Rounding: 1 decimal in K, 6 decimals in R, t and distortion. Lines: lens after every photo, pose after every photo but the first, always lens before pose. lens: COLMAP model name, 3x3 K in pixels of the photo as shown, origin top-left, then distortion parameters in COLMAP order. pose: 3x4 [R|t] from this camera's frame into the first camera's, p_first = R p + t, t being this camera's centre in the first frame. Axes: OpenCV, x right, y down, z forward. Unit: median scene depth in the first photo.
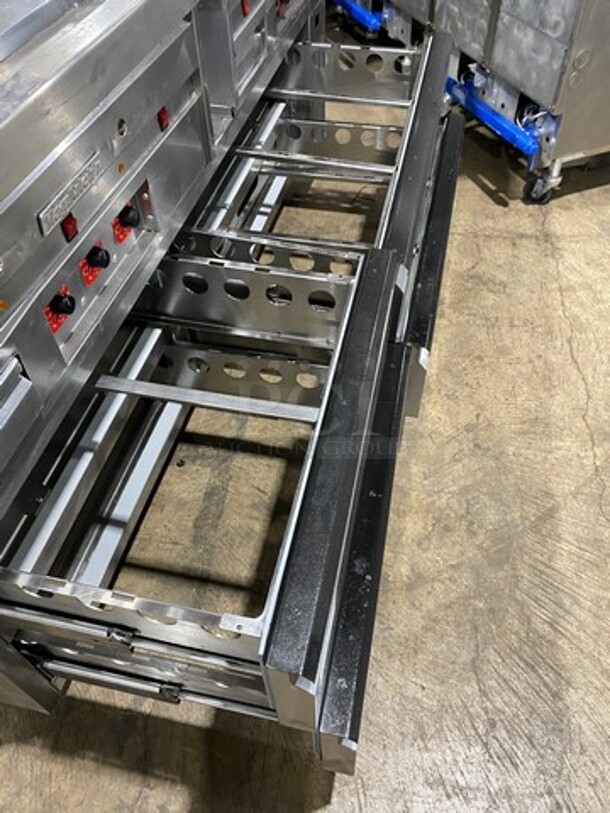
lens RADIAL K [[634.5, 0, 306.9], [0, 634.5, 408.6], [0, 0, 1]] dist [0.001560, -0.005719]
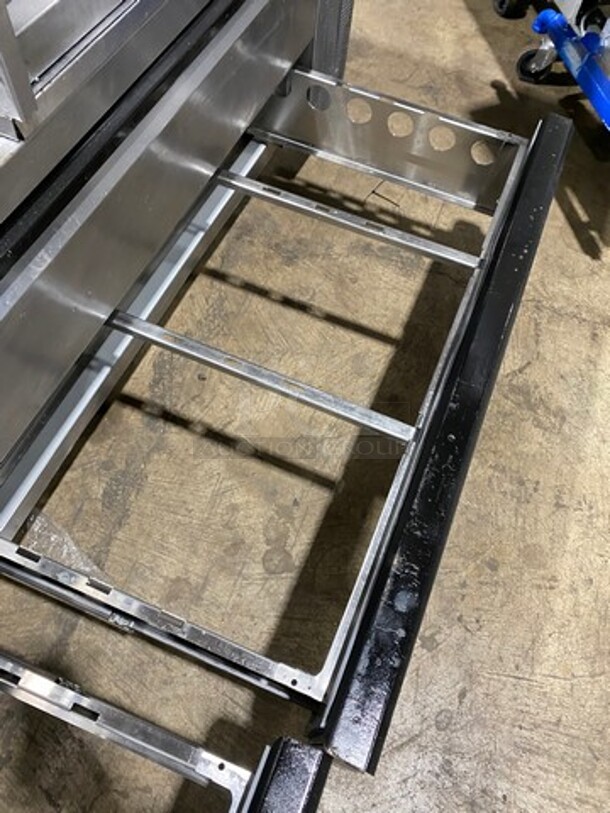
lens RADIAL K [[634.5, 0, 303.4], [0, 634.5, 403.9], [0, 0, 1]] dist [0.001560, -0.005719]
pose [[0.979478, 0.201234, 0.011314, 0.050744], [-0.199909, 0.962811, 0.181744, -0.263224], [0.025680, -0.180276, 0.983281, 0.373776]]
